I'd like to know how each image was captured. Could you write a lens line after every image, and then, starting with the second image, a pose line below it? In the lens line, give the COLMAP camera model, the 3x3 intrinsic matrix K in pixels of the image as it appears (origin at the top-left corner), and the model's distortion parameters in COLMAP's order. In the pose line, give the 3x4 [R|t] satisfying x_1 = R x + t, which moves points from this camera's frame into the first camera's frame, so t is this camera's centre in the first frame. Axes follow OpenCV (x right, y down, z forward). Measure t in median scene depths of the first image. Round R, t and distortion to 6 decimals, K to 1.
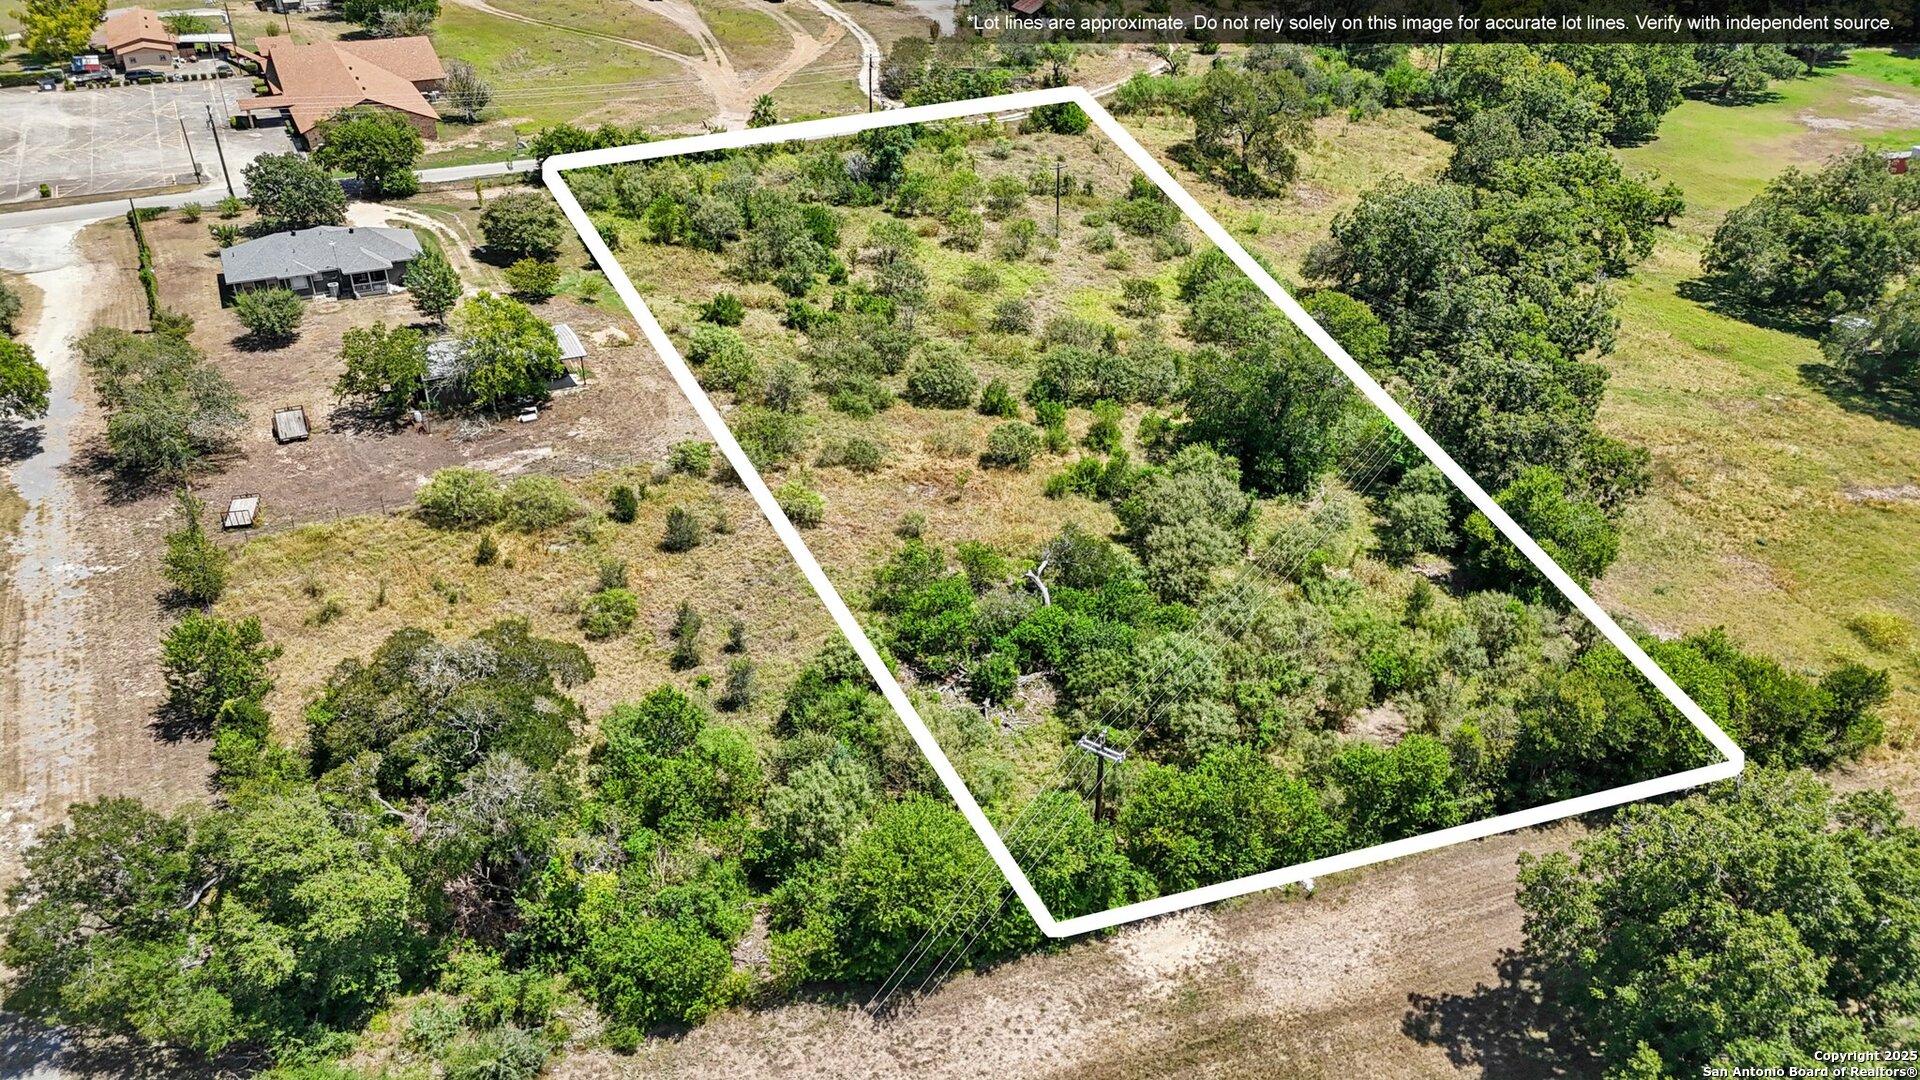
lens RADIAL K [[1397.7, 0, 955.4], [0, 1397.7, 541.6], [0, 0, 1]] dist [0.037570, -0.019341]
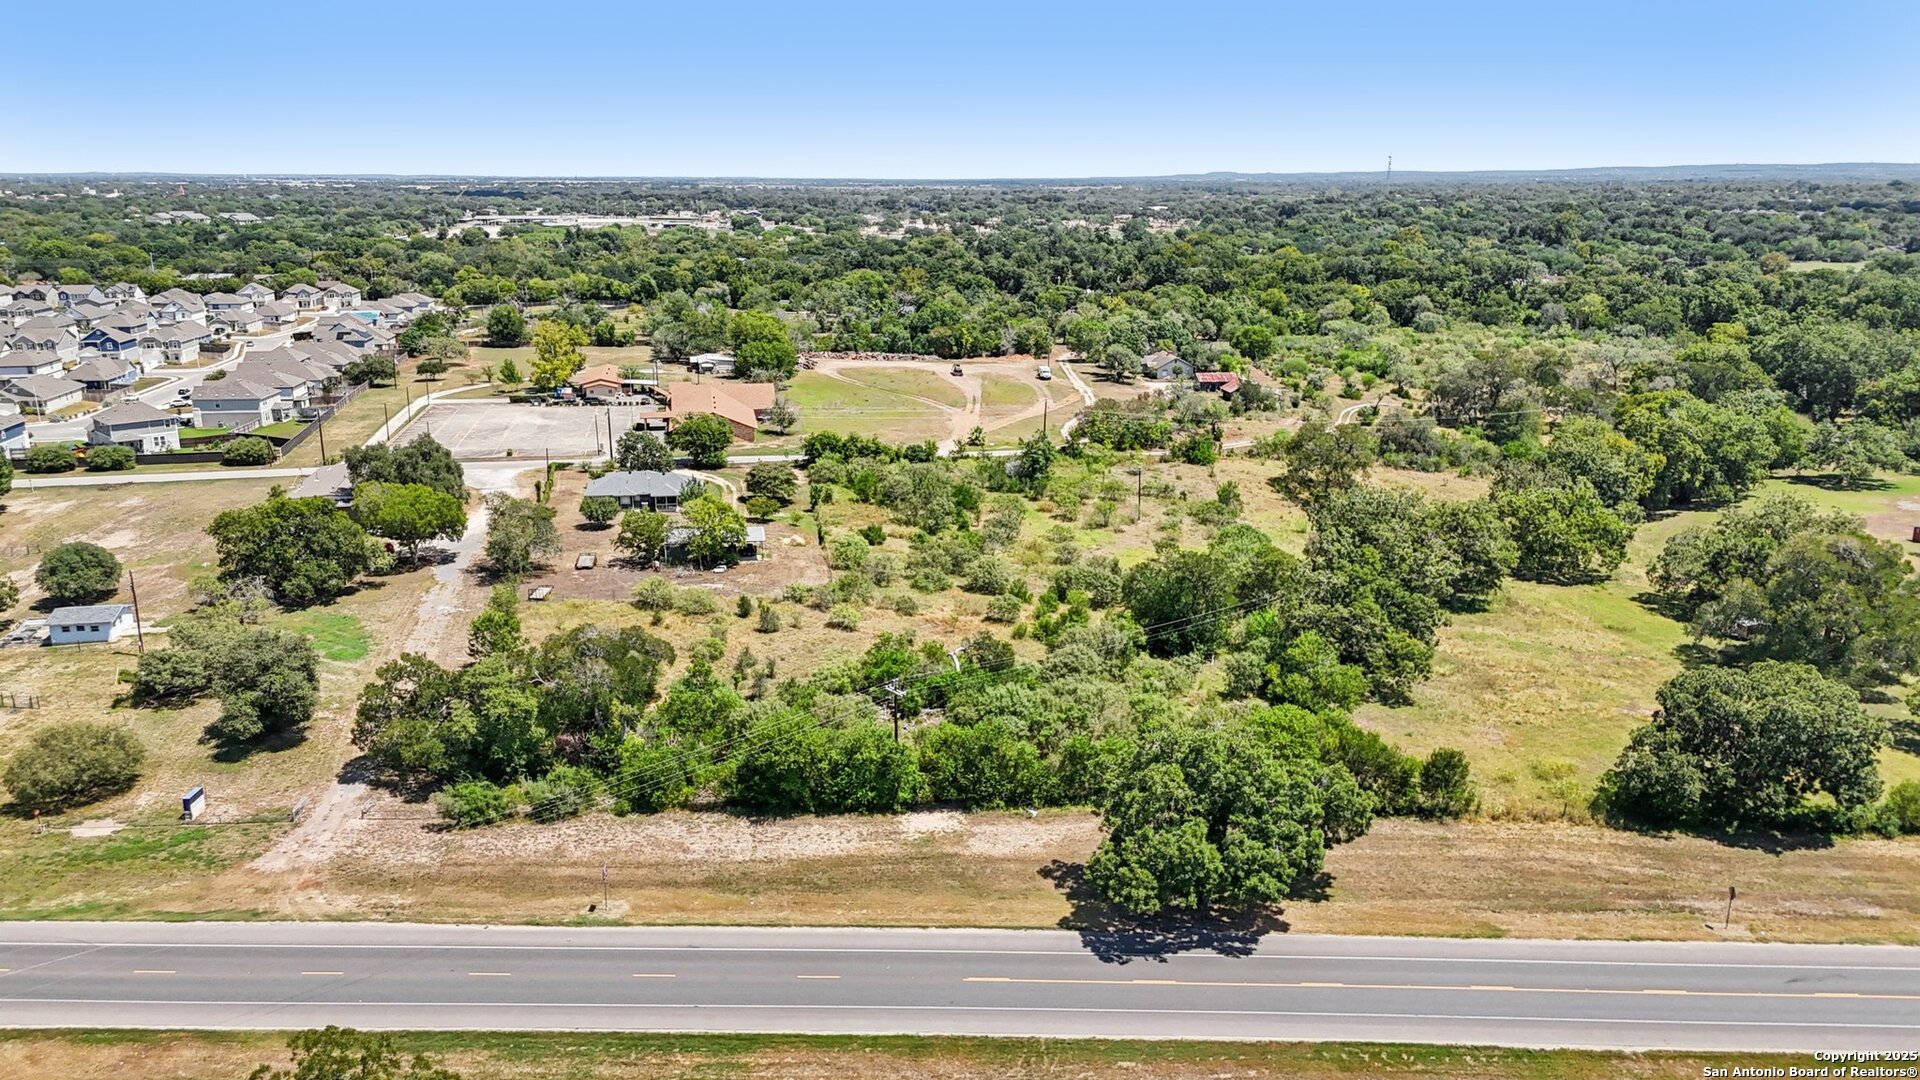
lens RADIAL K [[1397.7, 0, 963.4], [0, 1397.7, 540.9], [0, 0, 1]] dist [0.037570, -0.019341]
pose [[0.957253, 0.070646, -0.280493, 0.307810], [-0.146483, 0.954573, -0.259486, 0.190508], [0.249419, 0.289481, 0.924116, -0.314355]]
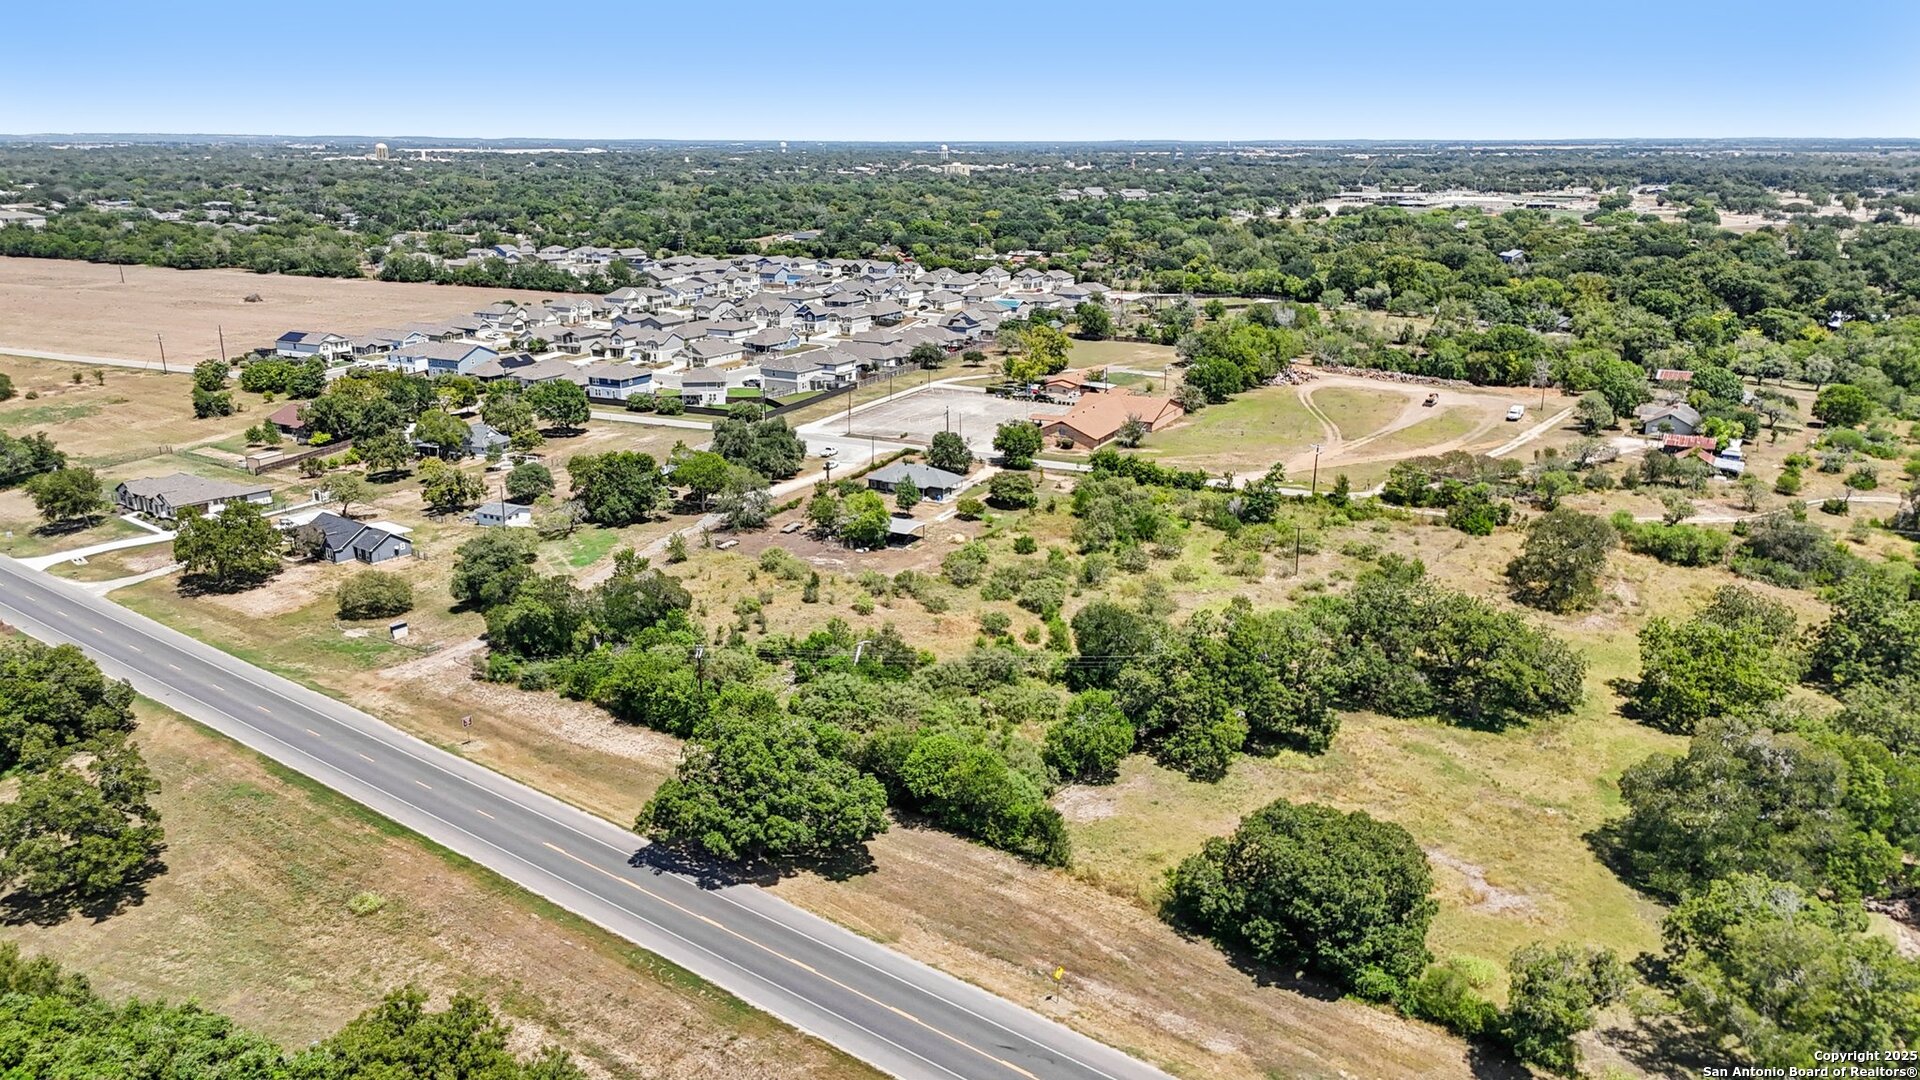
lens RADIAL K [[1397.7, 0, 958.2], [0, 1397.7, 542.5], [0, 0, 1]] dist [0.037570, -0.019341]
pose [[0.588811, 0.220254, -0.777682, 1.027632], [-0.413262, 0.908921, -0.055472, -0.040459], [0.694634, 0.354049, 0.626205, -0.124031]]
